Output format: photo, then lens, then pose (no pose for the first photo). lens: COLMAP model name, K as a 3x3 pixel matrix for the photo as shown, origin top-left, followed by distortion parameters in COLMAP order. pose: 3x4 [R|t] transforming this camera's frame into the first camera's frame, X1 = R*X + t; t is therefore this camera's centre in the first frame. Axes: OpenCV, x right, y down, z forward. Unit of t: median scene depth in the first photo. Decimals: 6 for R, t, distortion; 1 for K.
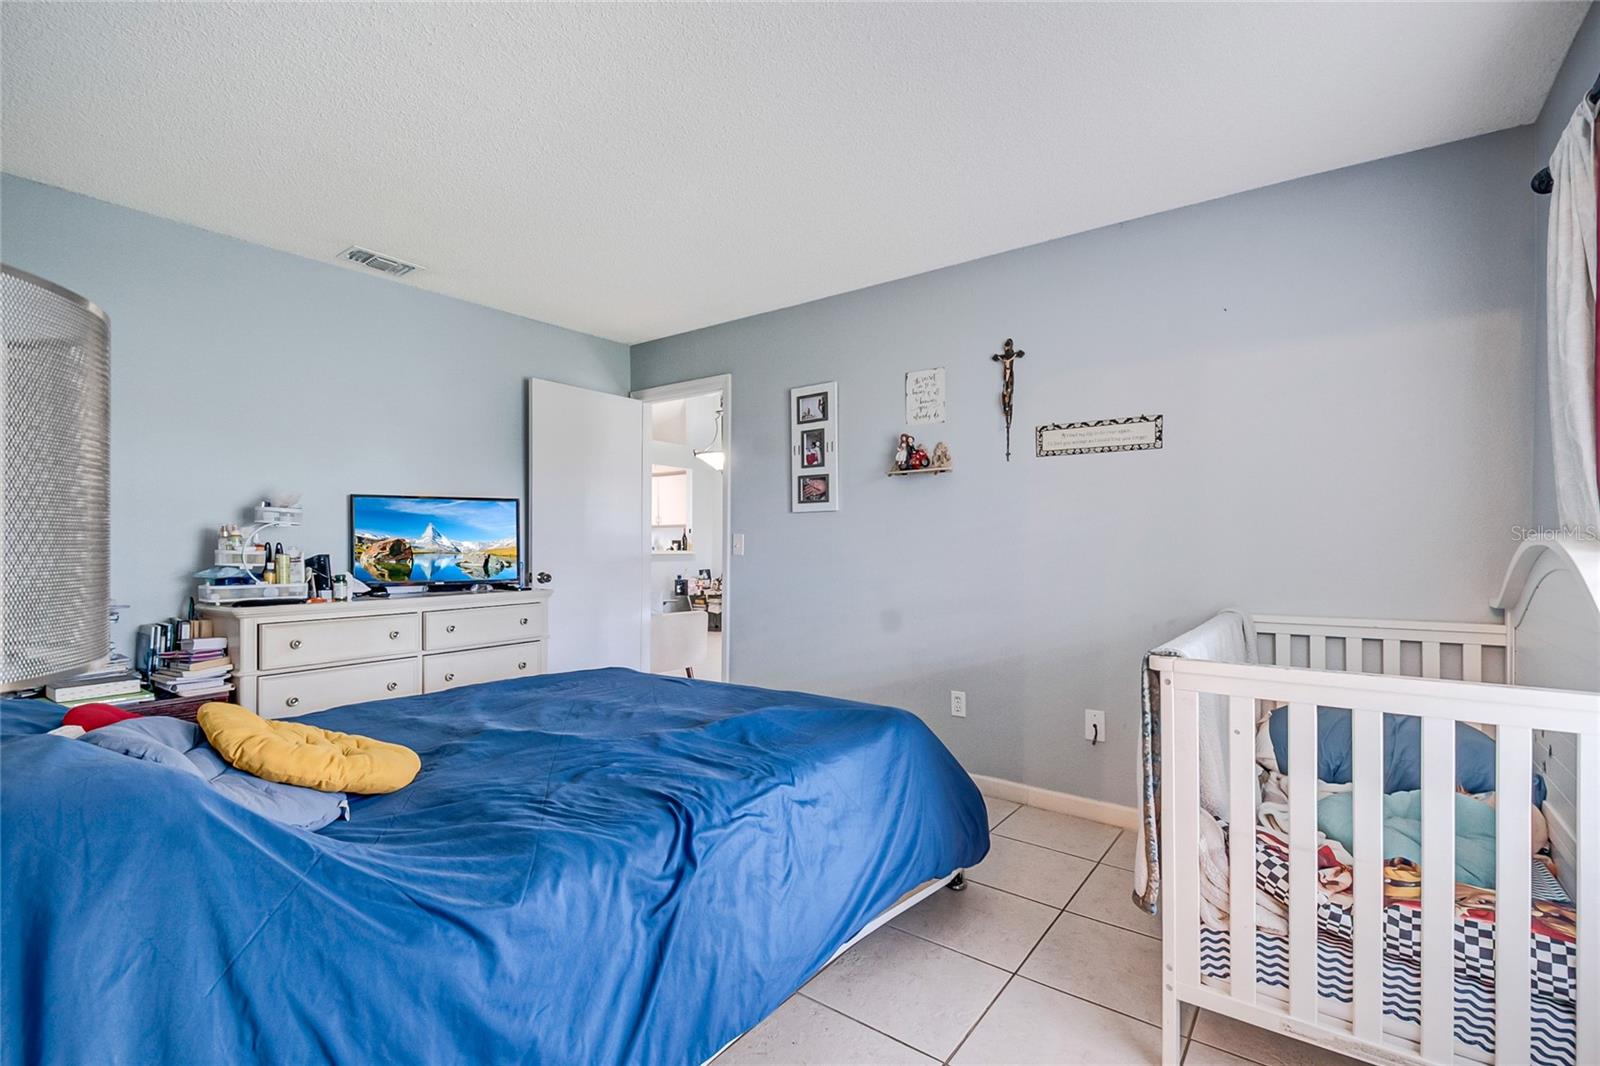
lens RADIAL K [[715.2, 0, 817.3], [0, 715.2, 554.3], [0, 0, 1]] dist [0.027444, -0.026359]
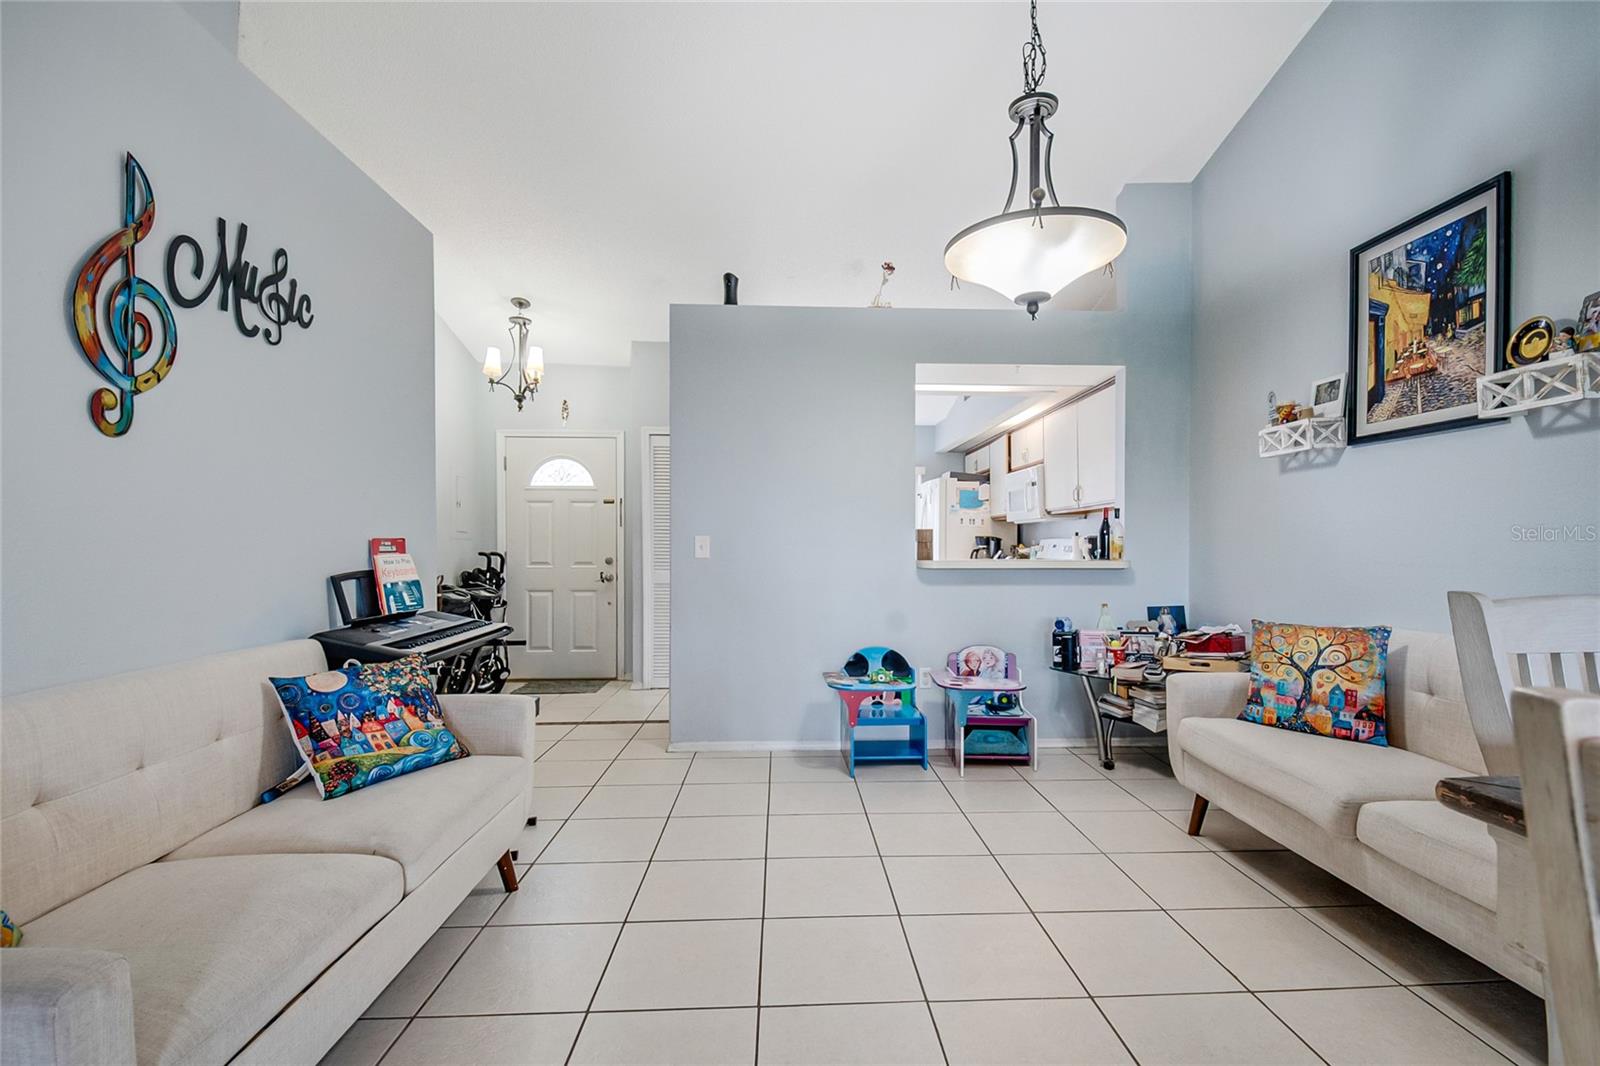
lens RADIAL K [[715.2, 0, 817.3], [0, 715.2, 554.3], [0, 0, 1]] dist [0.027444, -0.026359]
pose [[0.628073, 0.010933, -0.778078, 0.037478], [-0.015639, 0.999877, 0.001425, -0.006374], [0.777997, 0.011274, 0.628167, 0.602578]]
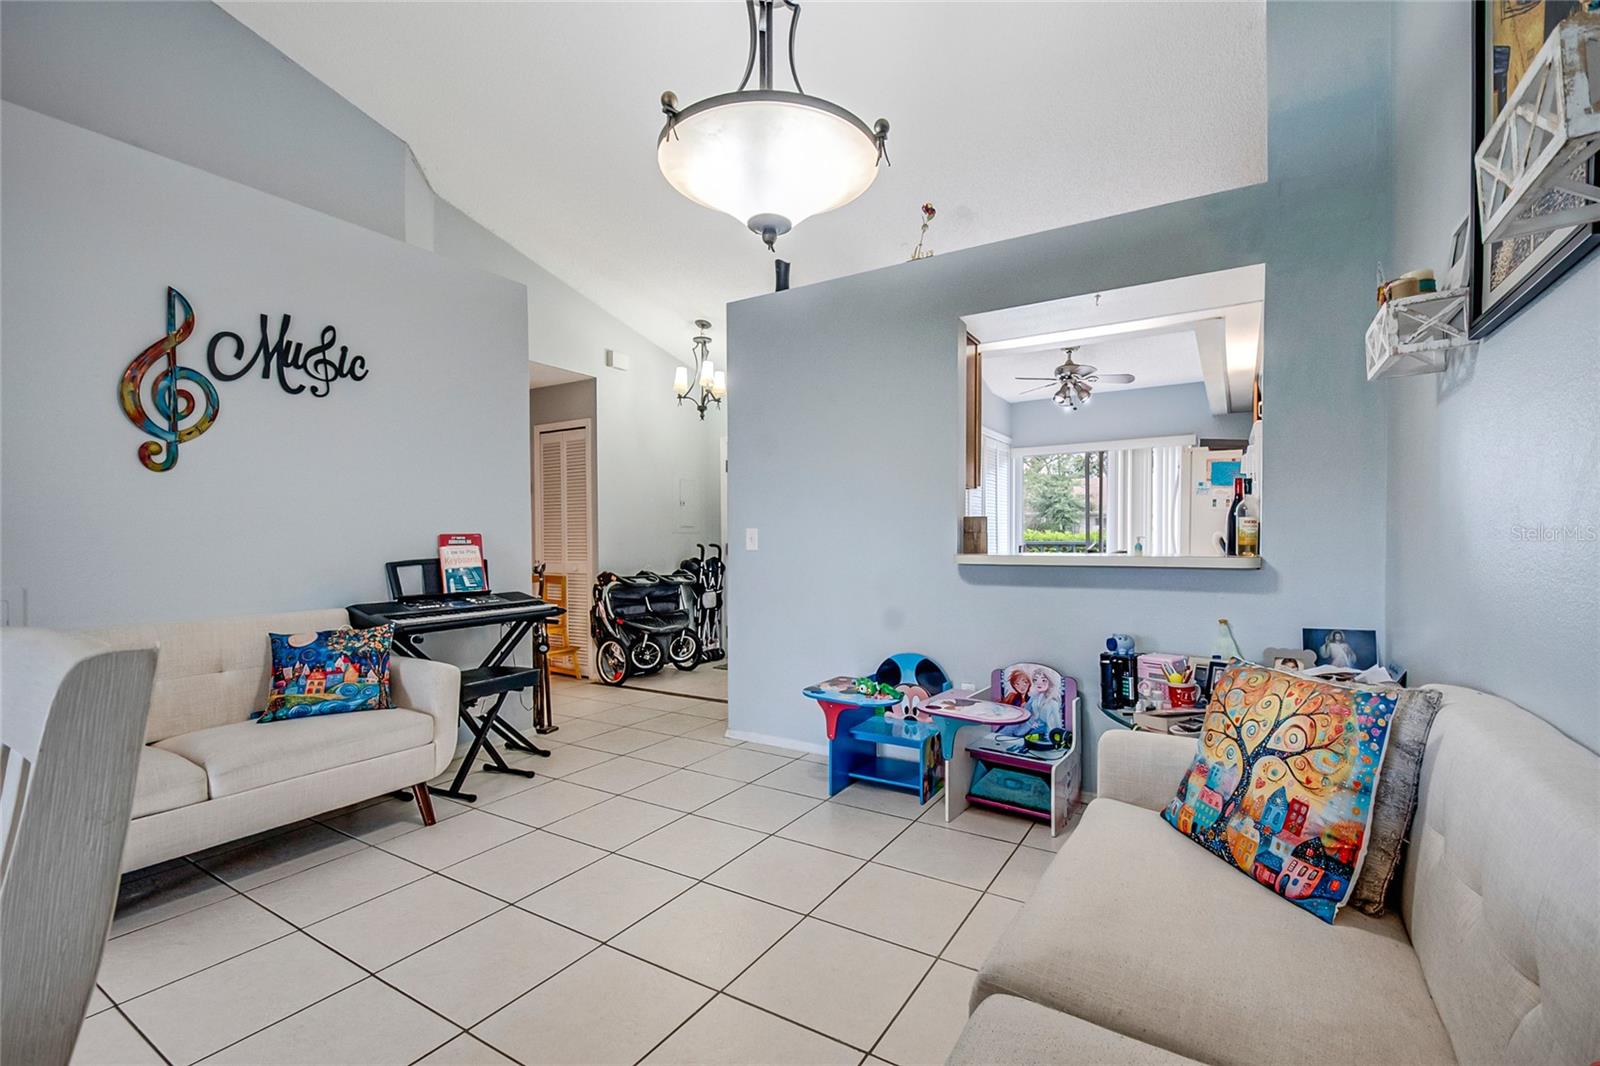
lens RADIAL K [[704.6, 0, 813.0], [0, 704.6, 554.2], [0, 0, 1]] dist [0.023796, -0.024042]
pose [[0.084369, 0.024238, -0.996140, 0.085002], [-0.012934, 0.999647, 0.023228, -0.010244], [0.996351, 0.010925, 0.084652, 0.809092]]
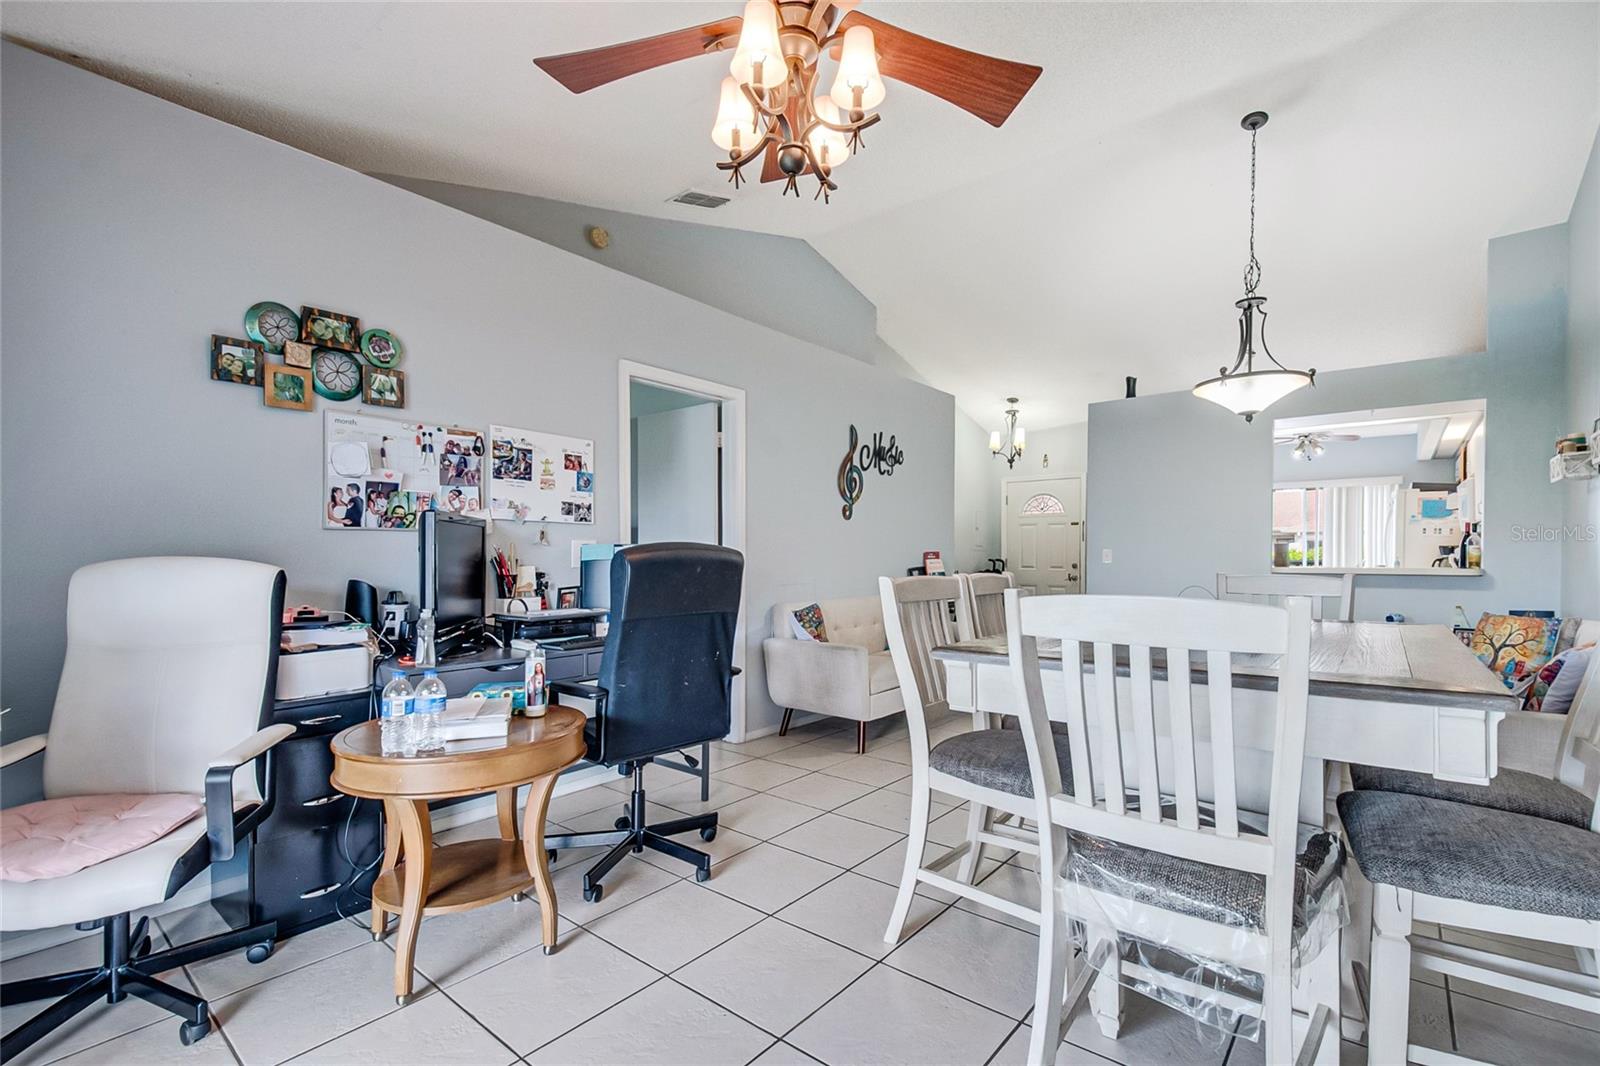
lens RADIAL K [[715.2, 0, 817.3], [0, 715.2, 554.3], [0, 0, 1]] dist [0.027444, -0.026359]
pose [[-0.050003, 0.003705, -0.998742, 0.330518], [-0.018404, 0.999820, 0.004630, -0.008793], [0.998579, 0.018613, -0.049926, 0.582201]]
